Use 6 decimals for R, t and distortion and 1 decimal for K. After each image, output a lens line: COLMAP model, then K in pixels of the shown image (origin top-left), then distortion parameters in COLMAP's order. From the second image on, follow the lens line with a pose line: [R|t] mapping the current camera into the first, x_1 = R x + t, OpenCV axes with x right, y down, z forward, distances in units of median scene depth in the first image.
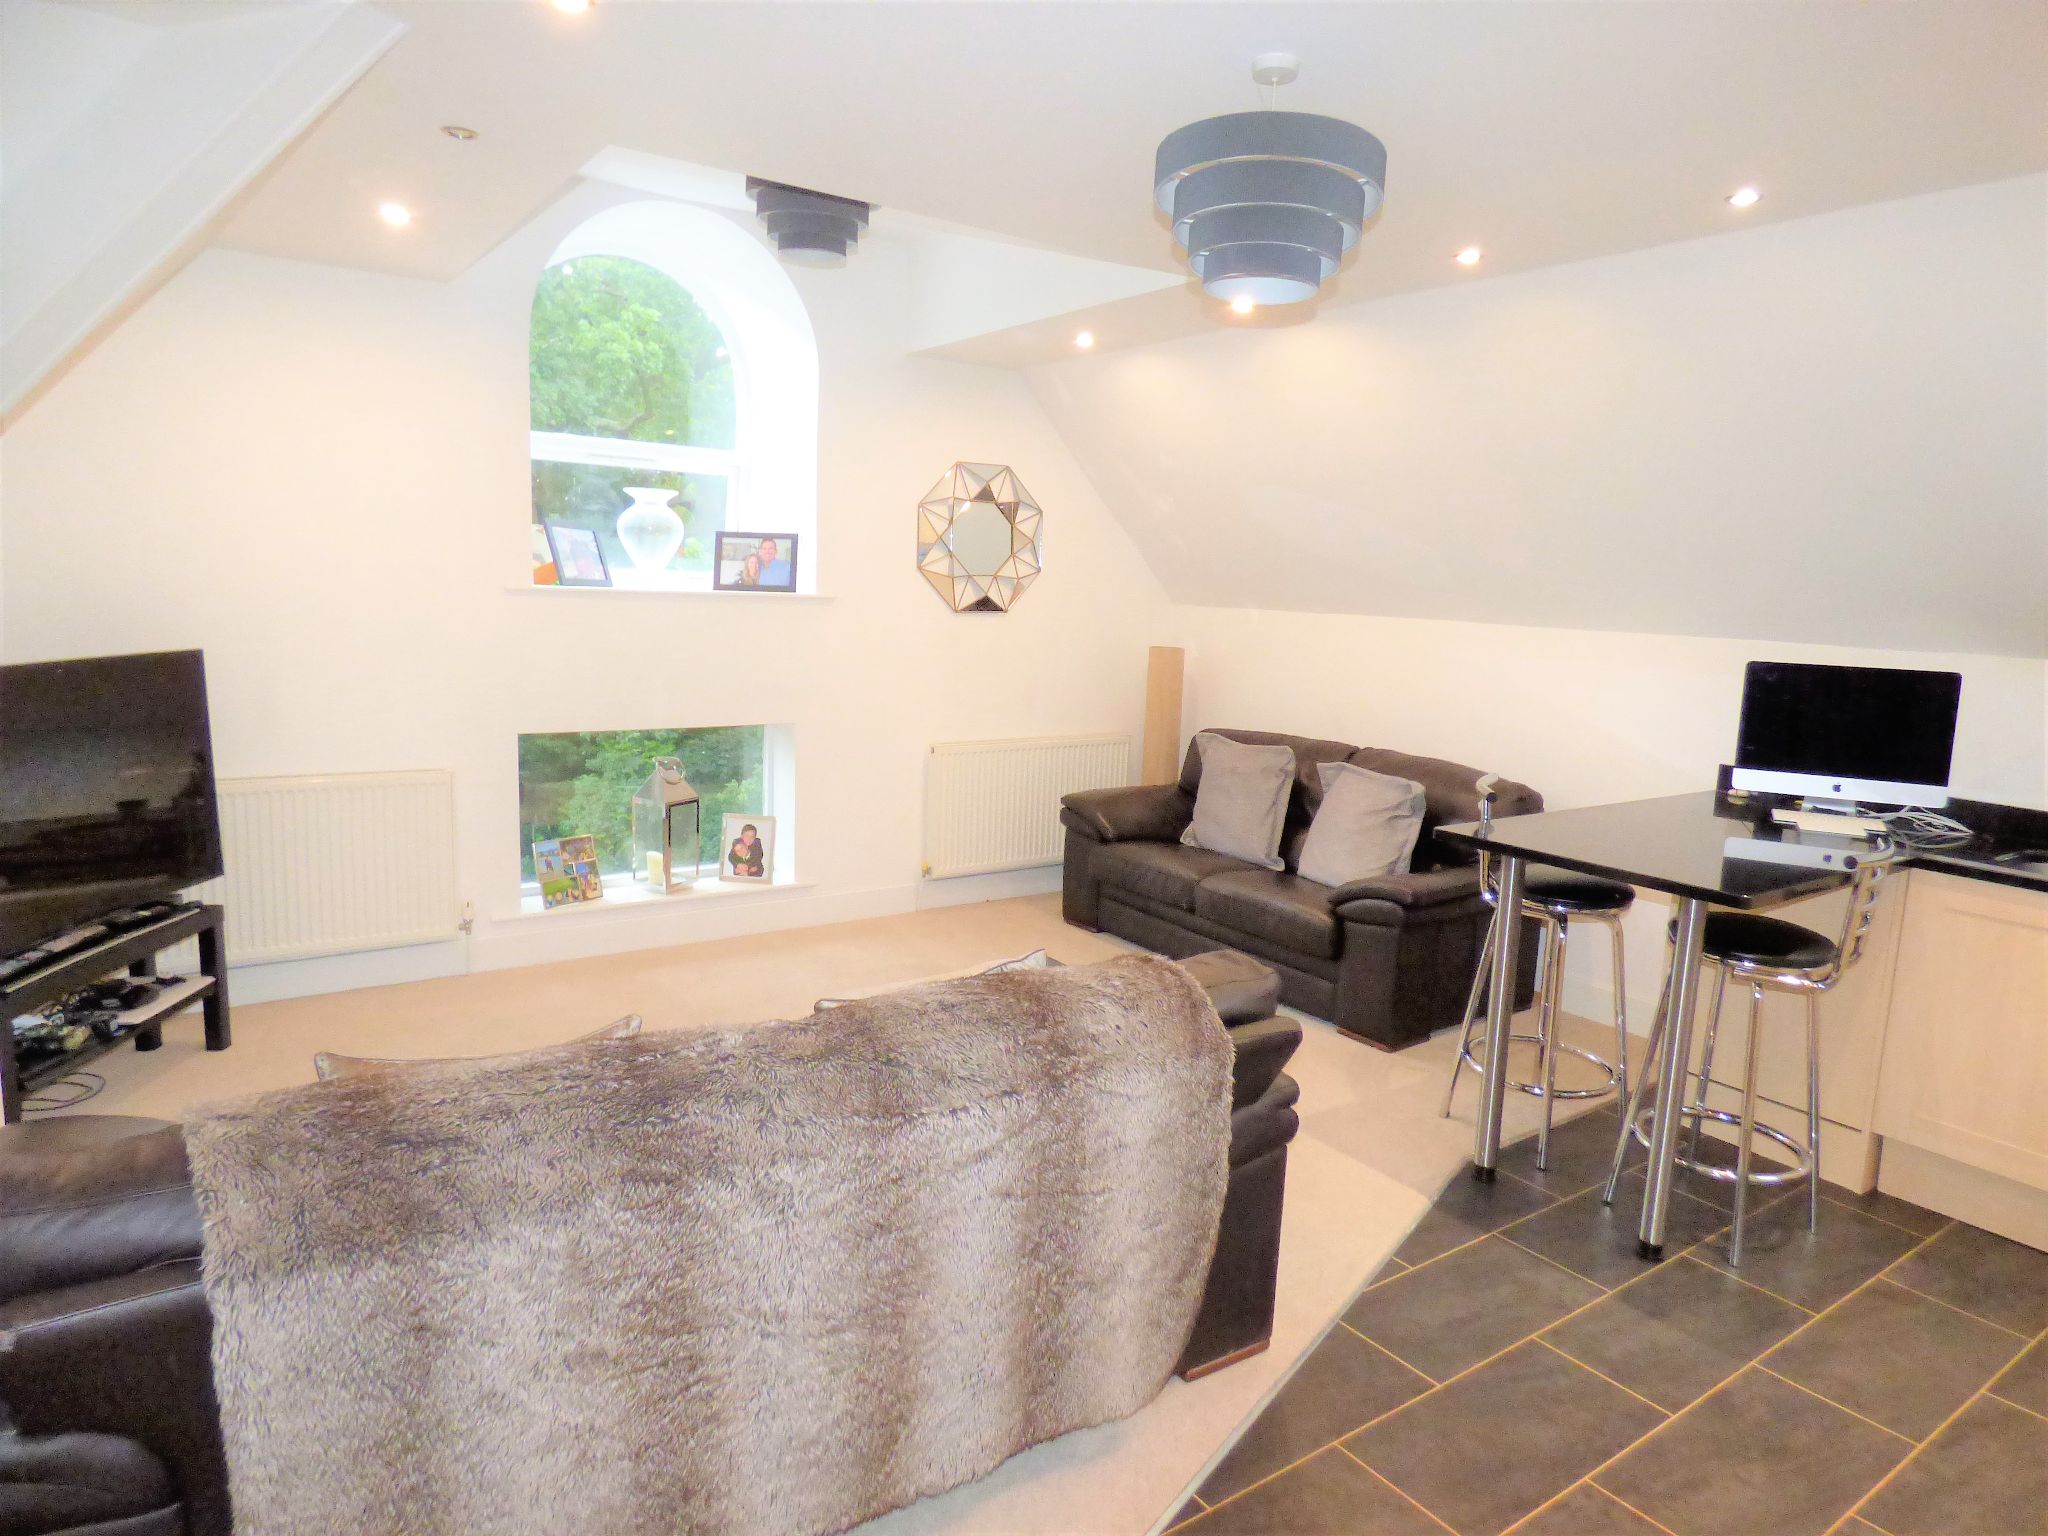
lens RADIAL K [[1219.9, 0, 1027.7], [0, 1219.9, 749.8], [0, 0, 1]] dist [-0.019242, 0.000329]
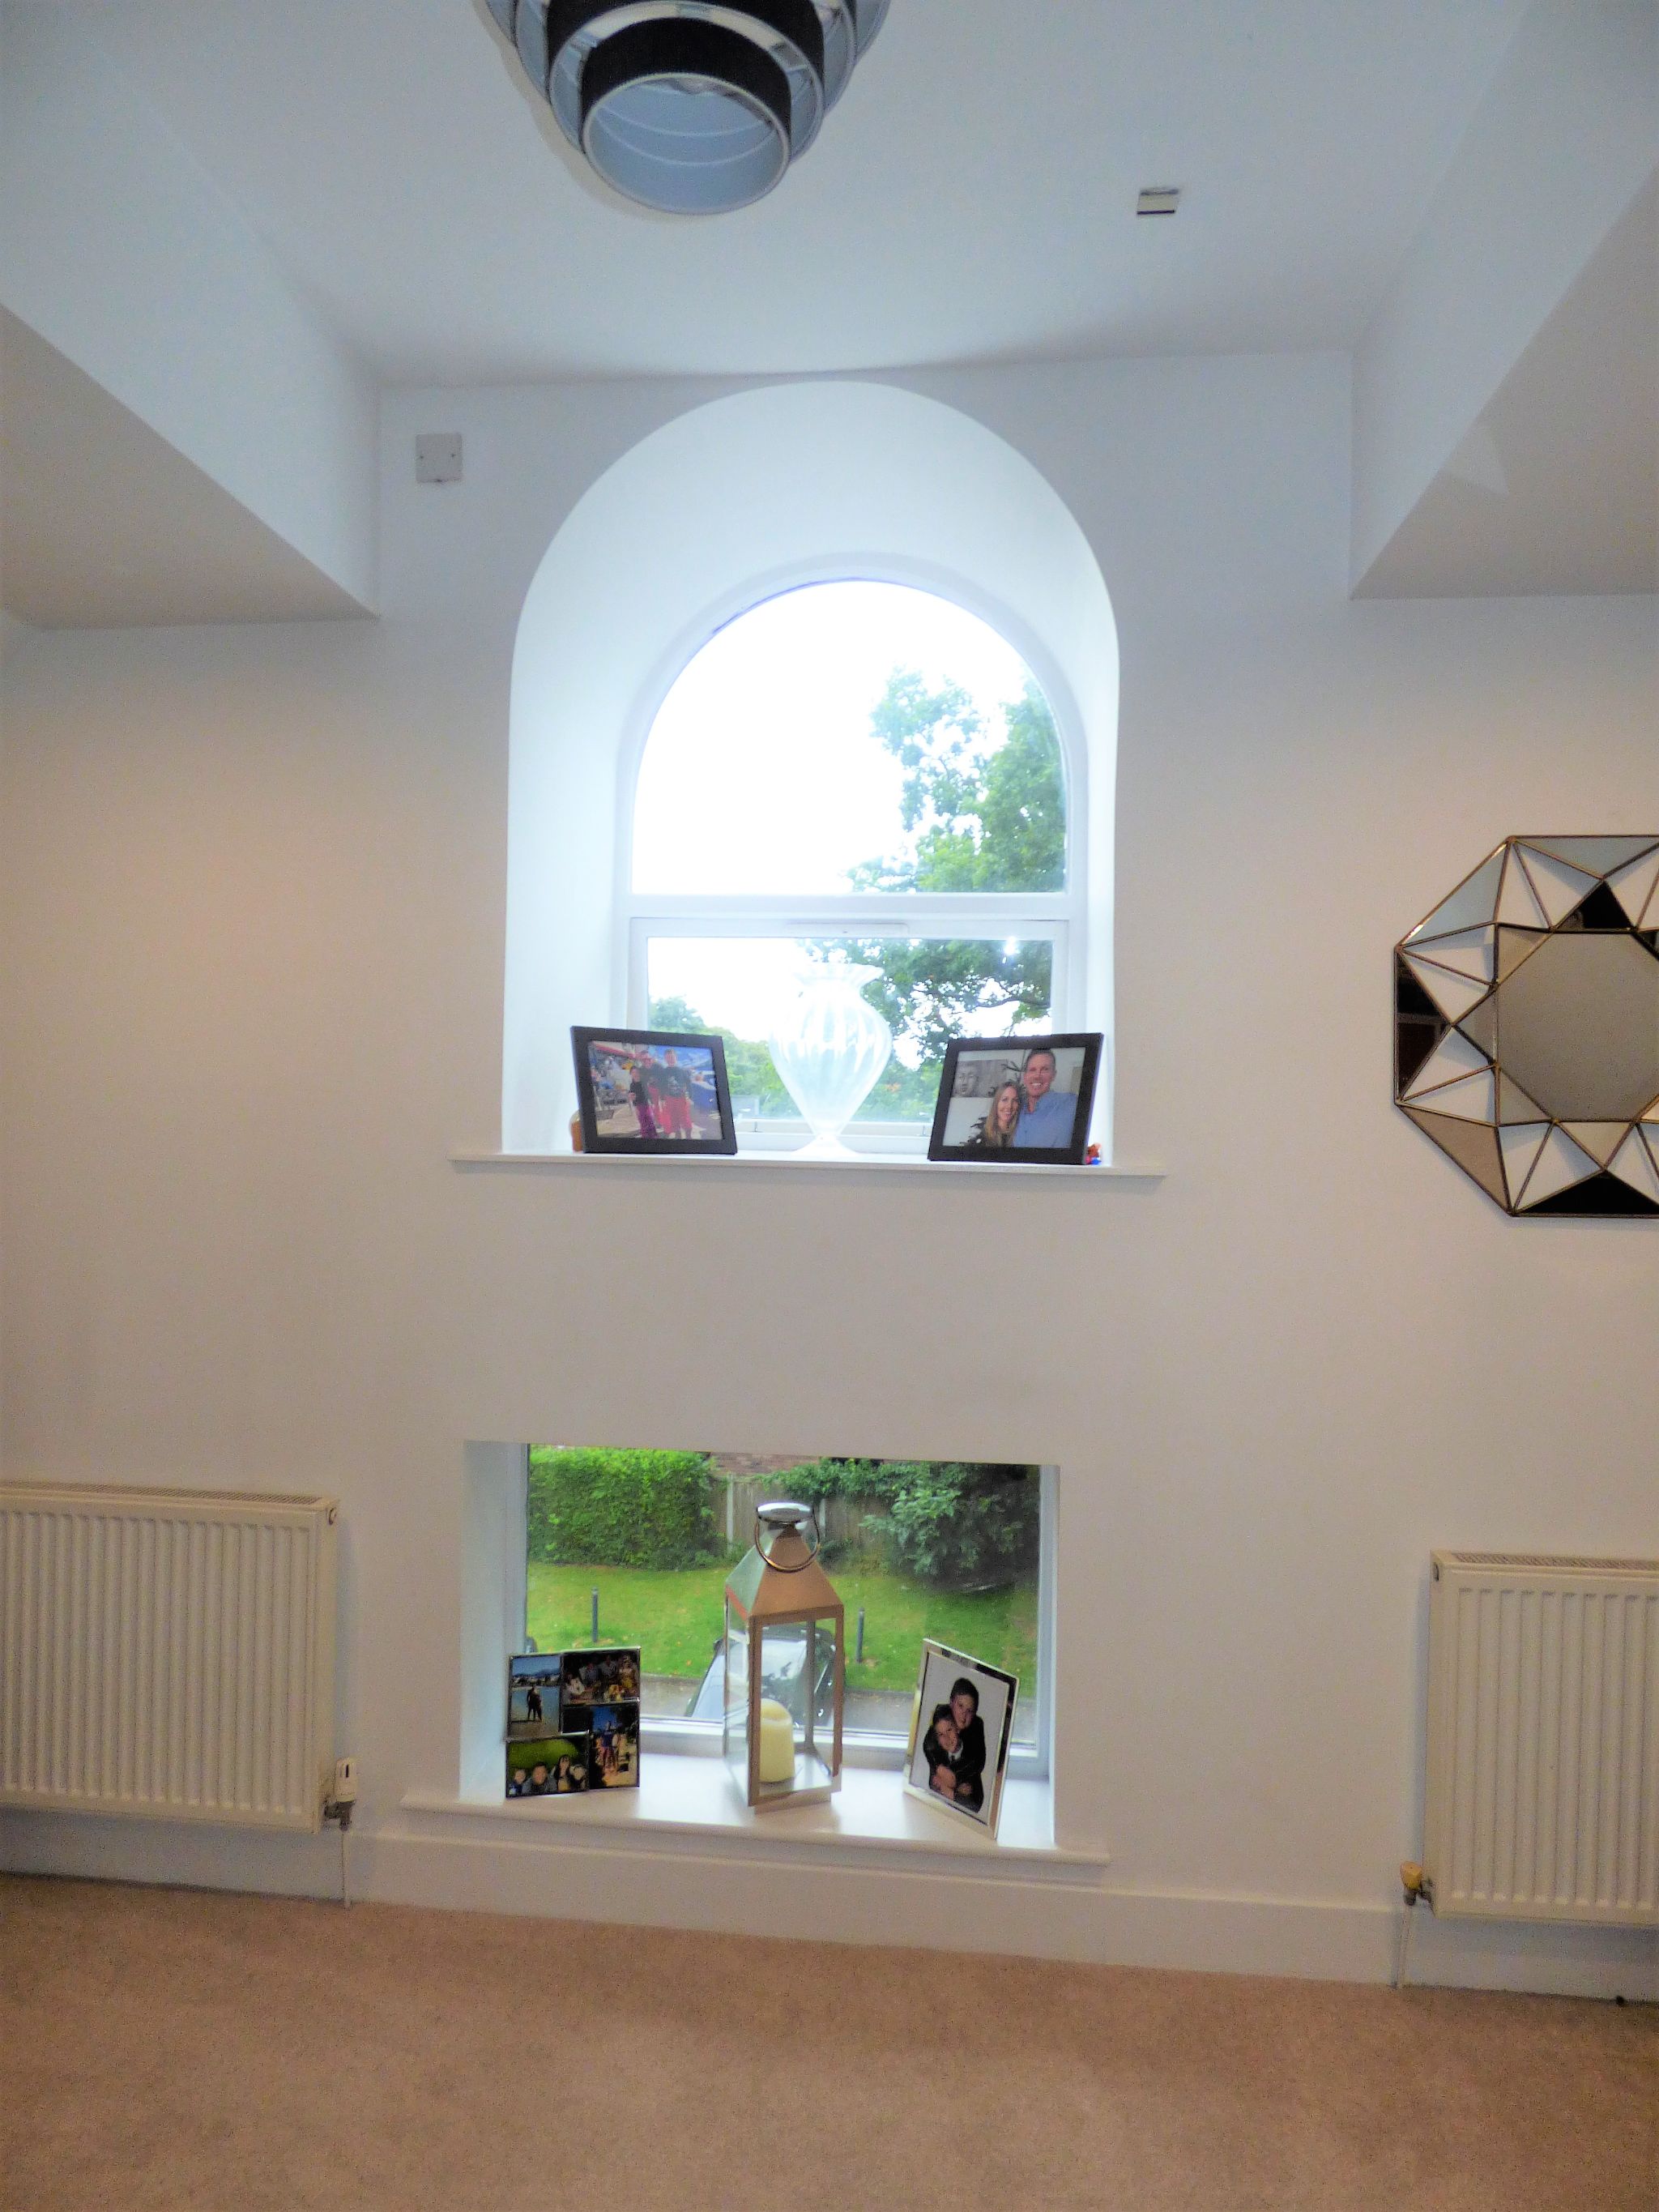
lens RADIAL K [[1317.4, 0, 824.4], [0, 1317.4, 1115.9], [0, 0, 1]] dist [-0.019242, 0.000329]
pose [[0.762012, -0.019978, -0.647254, 0.047224], [-0.080150, 0.988929, -0.124885, -0.078991], [0.642583, 0.147041, 0.751975, 0.576541]]
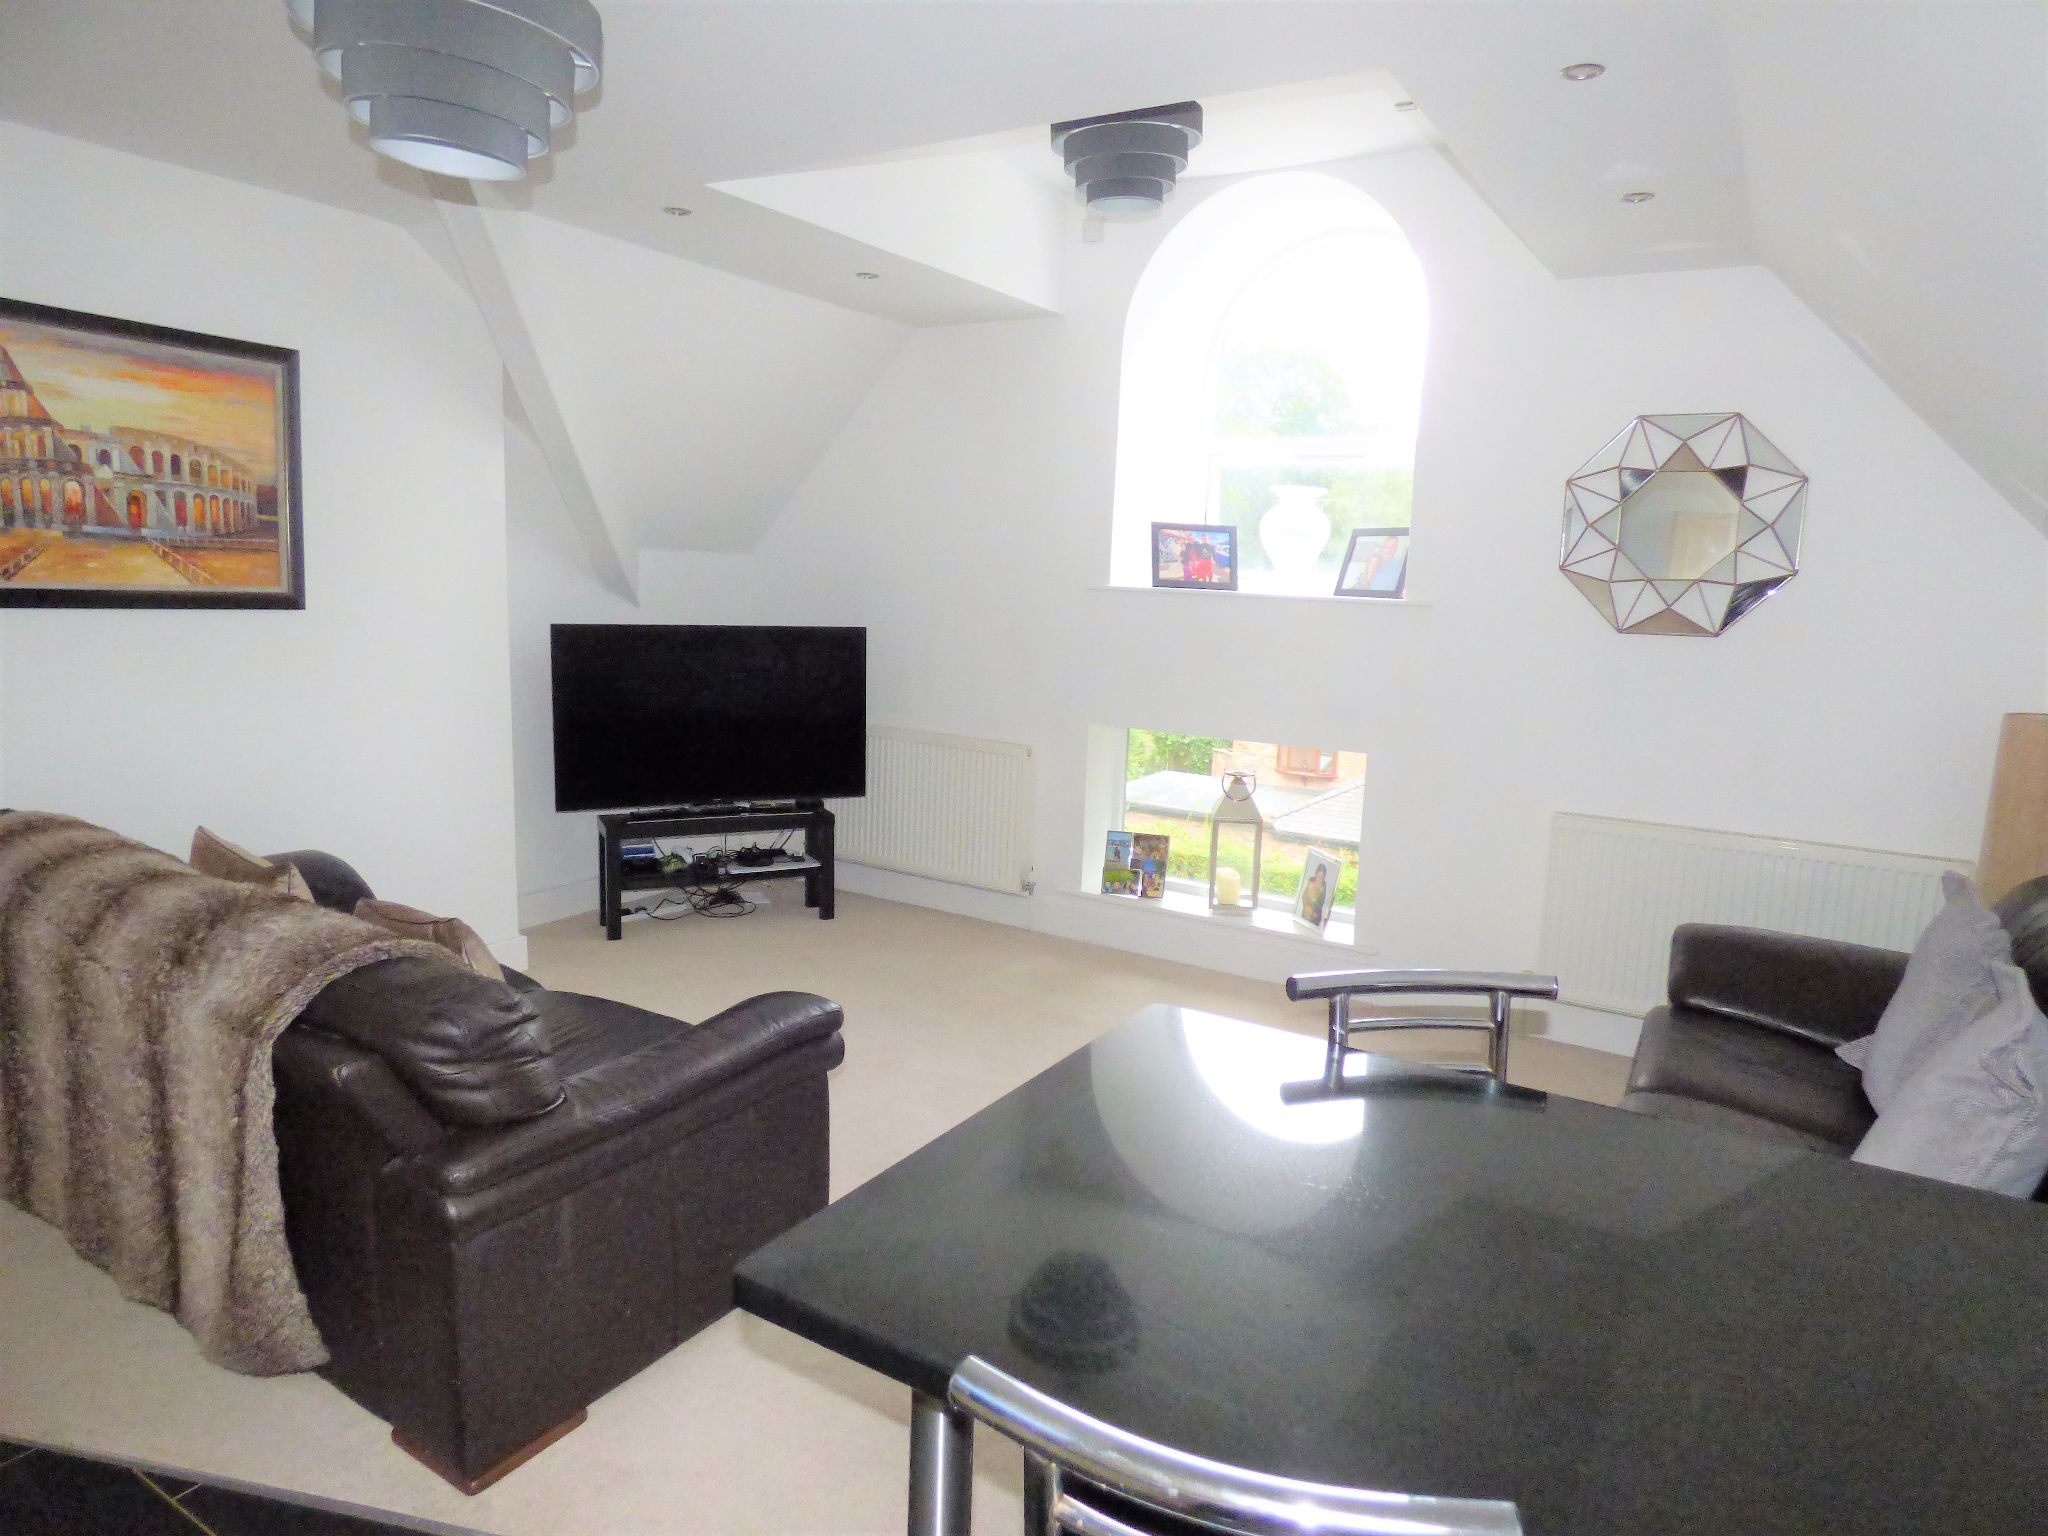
lens RADIAL K [[1190.2, 0, 1054.8], [0, 1190.2, 769.5], [0, 0, 1]] dist [-0.000592, 0.000059]
pose [[0.440113, 0.134333, -0.887837, 0.435309], [-0.146059, 0.986288, 0.076825, -0.042946], [0.885984, 0.095865, 0.453699, 0.437919]]
